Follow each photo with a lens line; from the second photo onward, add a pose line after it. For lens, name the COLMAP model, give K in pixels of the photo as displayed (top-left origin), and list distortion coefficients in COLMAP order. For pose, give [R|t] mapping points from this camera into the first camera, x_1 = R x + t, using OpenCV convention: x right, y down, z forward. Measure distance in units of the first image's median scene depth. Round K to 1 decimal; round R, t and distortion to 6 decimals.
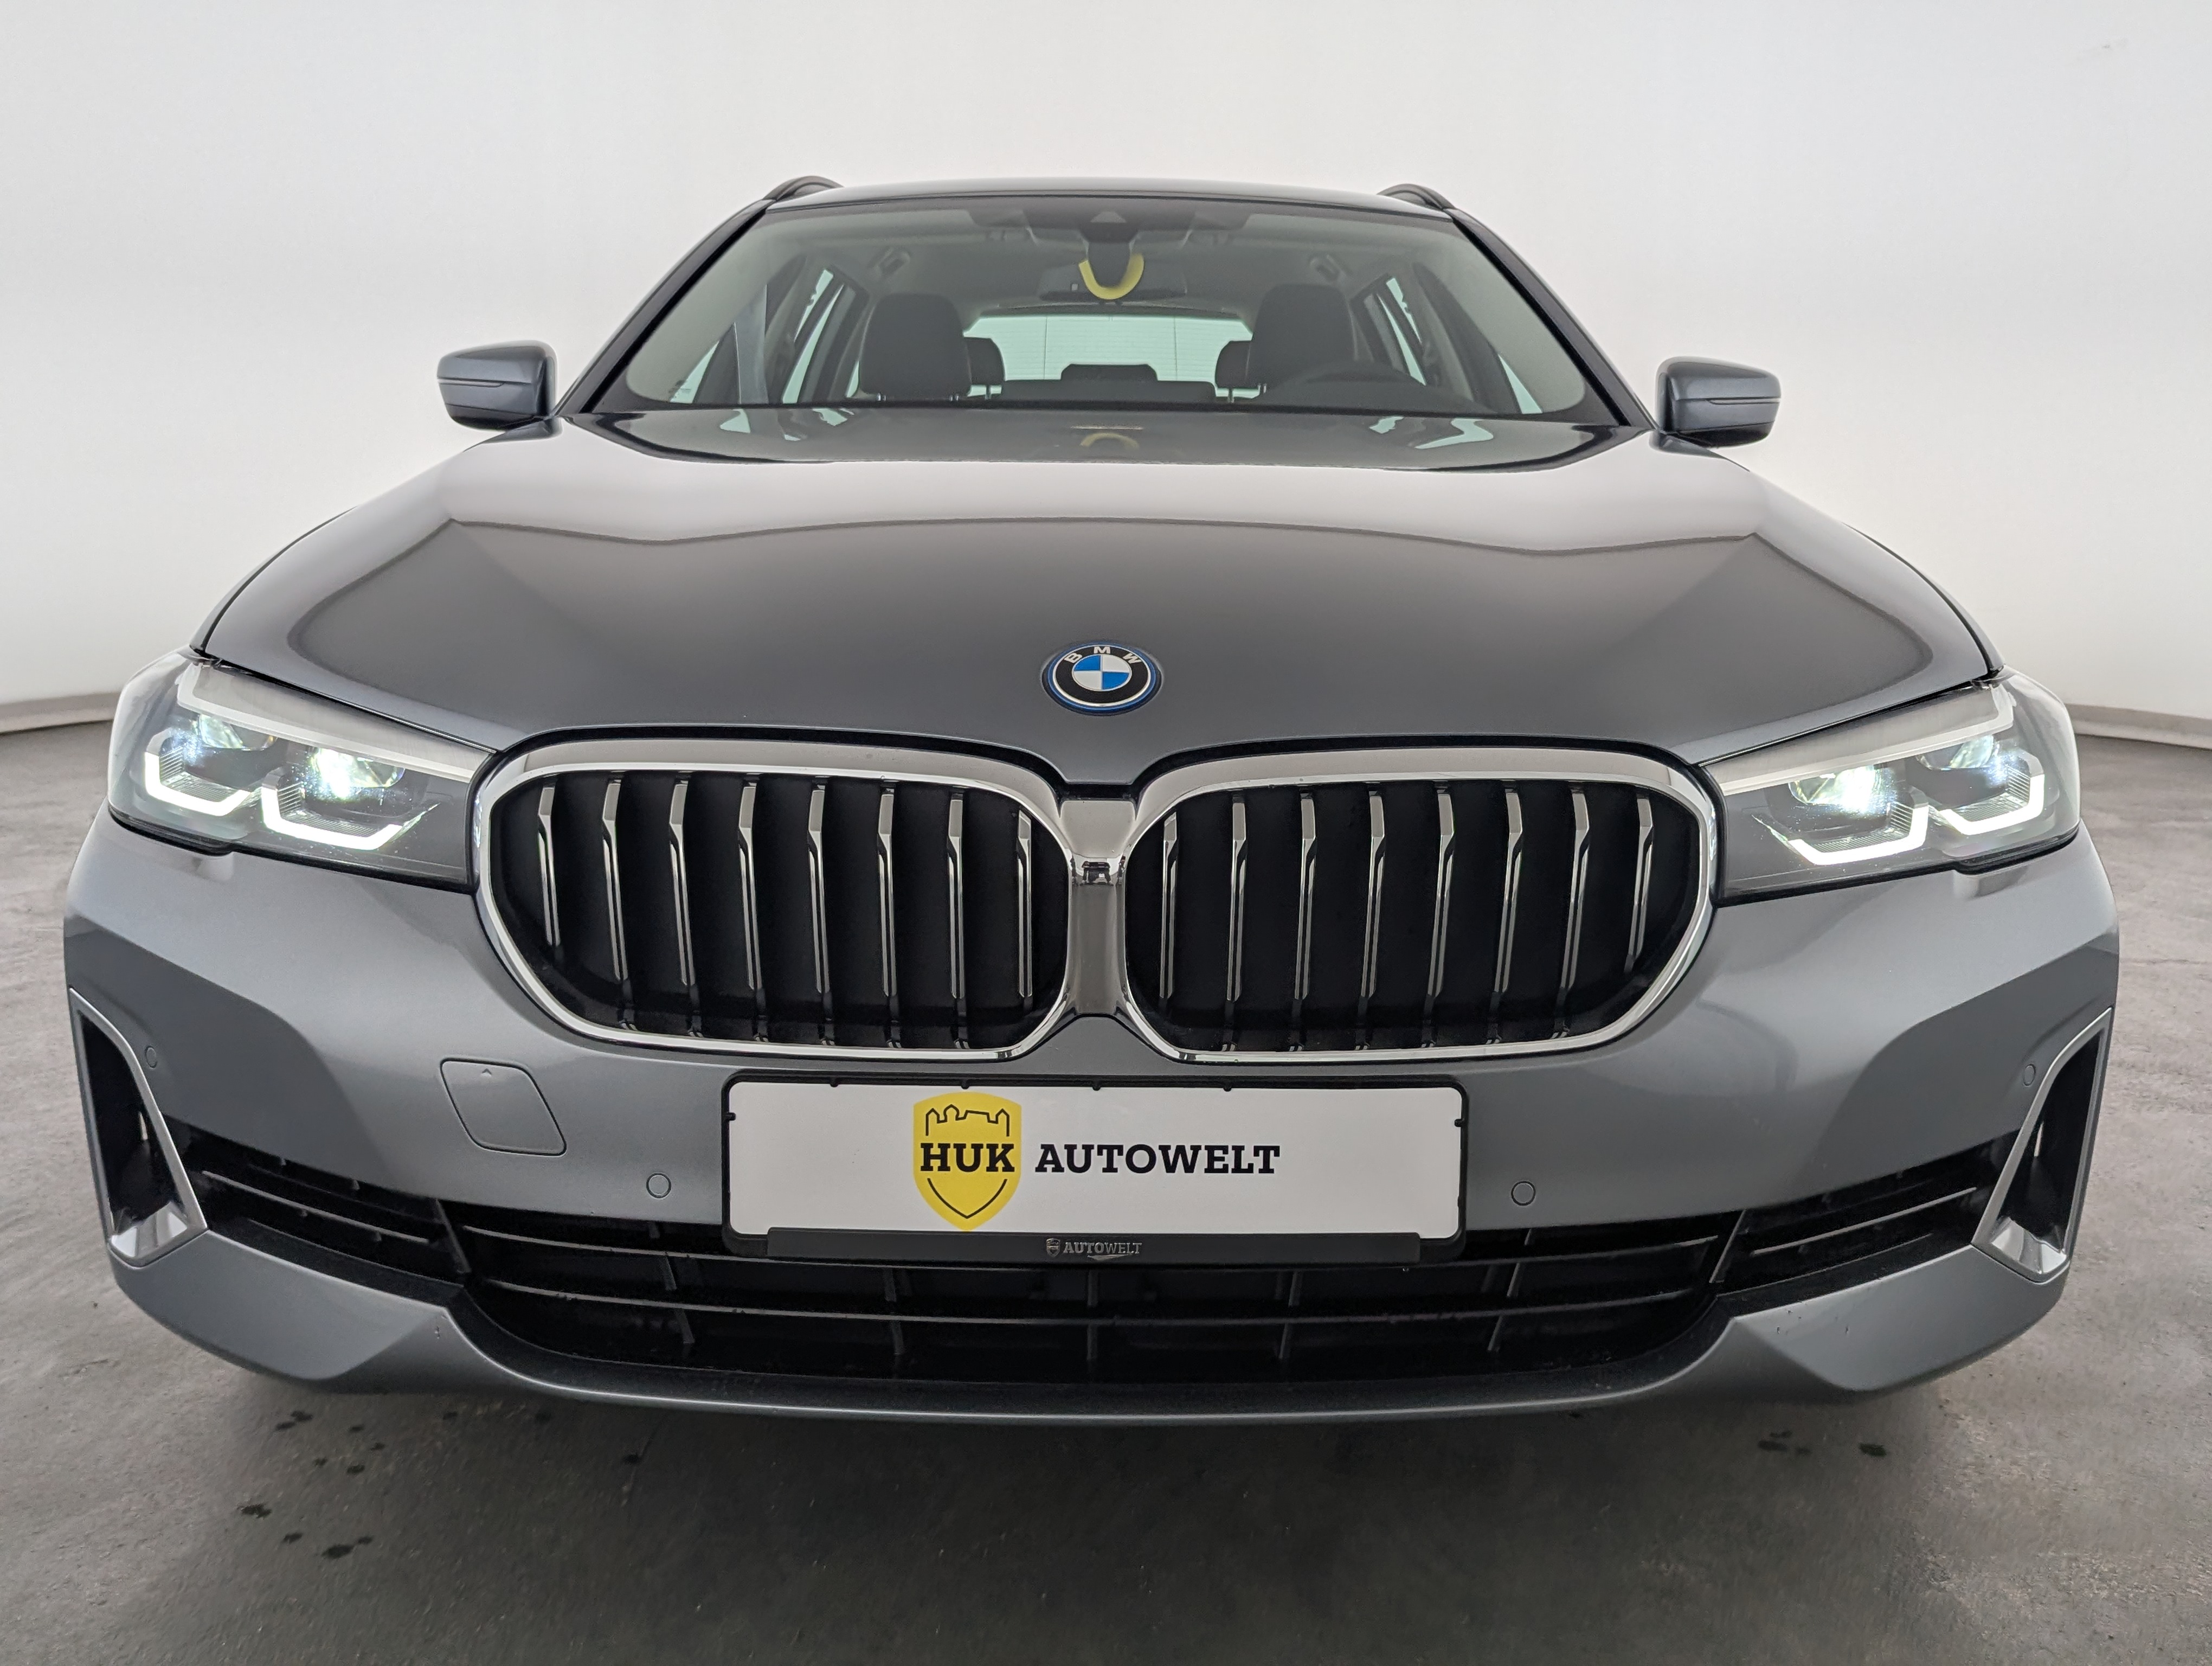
lens RADIAL K [[2008.3, 0, 1107.9], [0, 2008.3, 801.2], [0, 0, 1]] dist [0.029455, -0.013503]
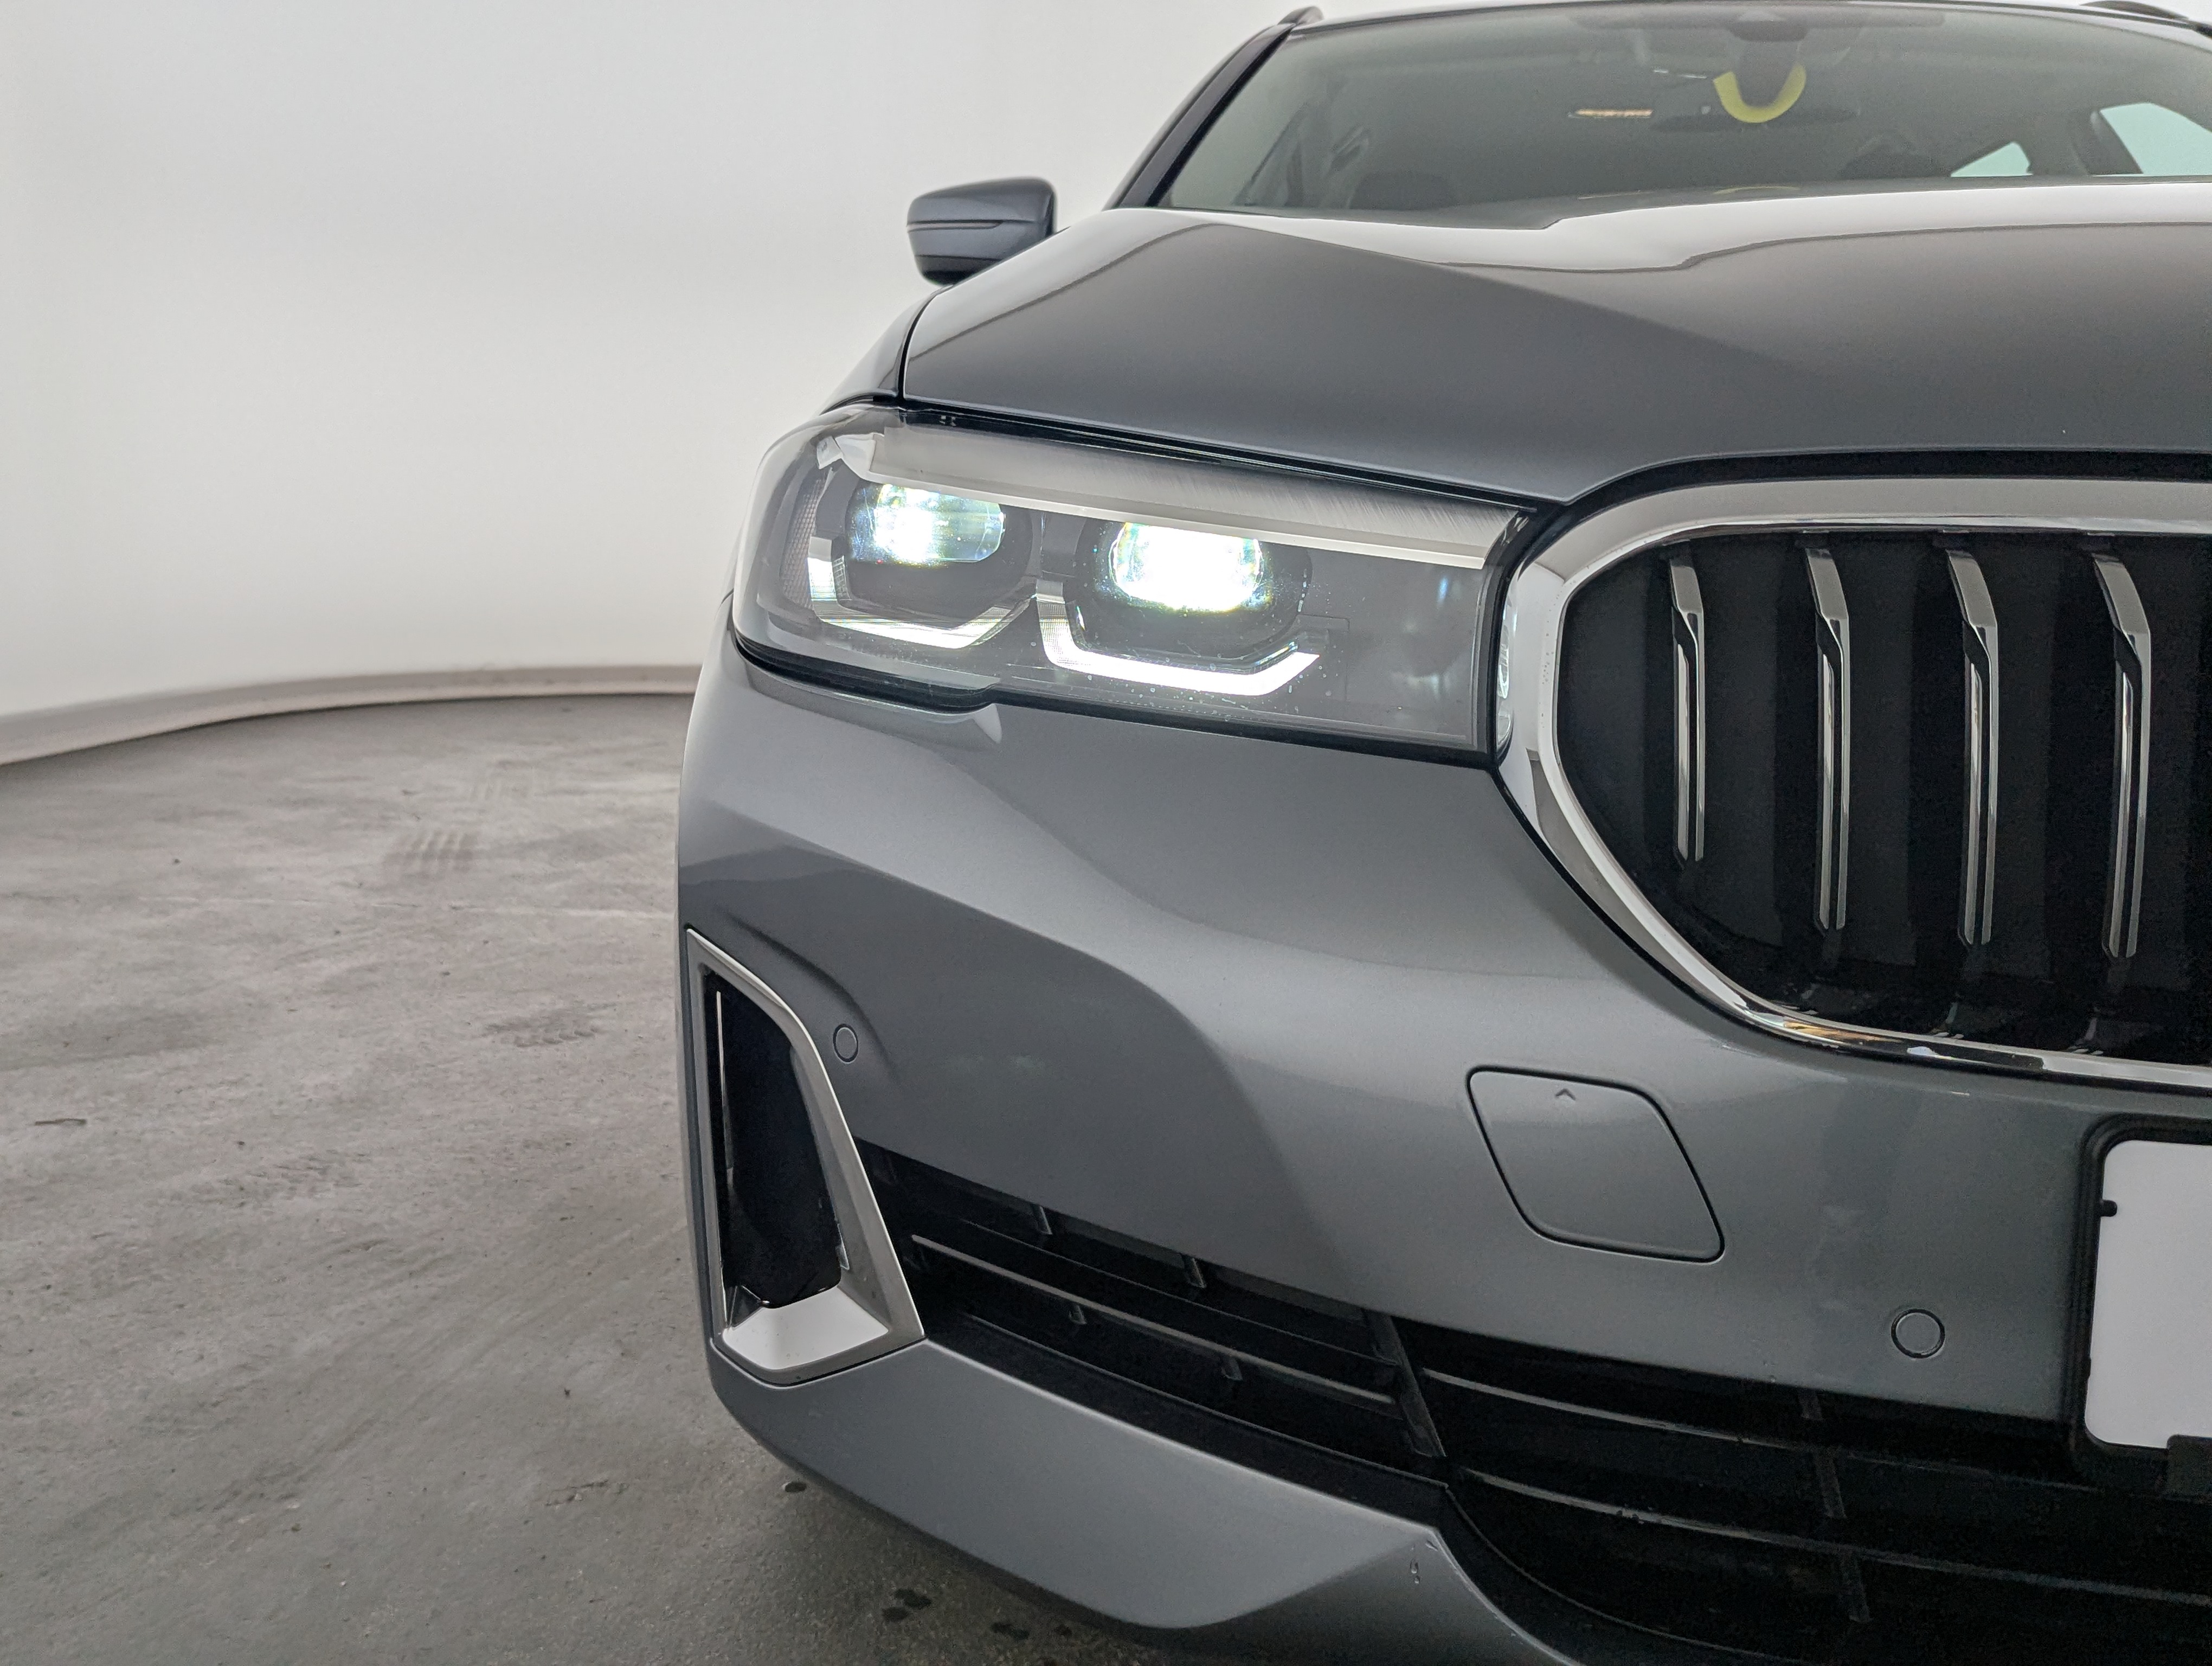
lens RADIAL K [[2113.0, 0, 1119.6], [0, 2113.0, 795.9], [0, 0, 1]] dist [0.036853, 0.002403]
pose [[0.993080, 0.027081, -0.114271, -0.349209], [-0.028871, 0.999485, -0.014040, 0.064571], [0.113832, 0.017242, 0.993350, 0.416089]]
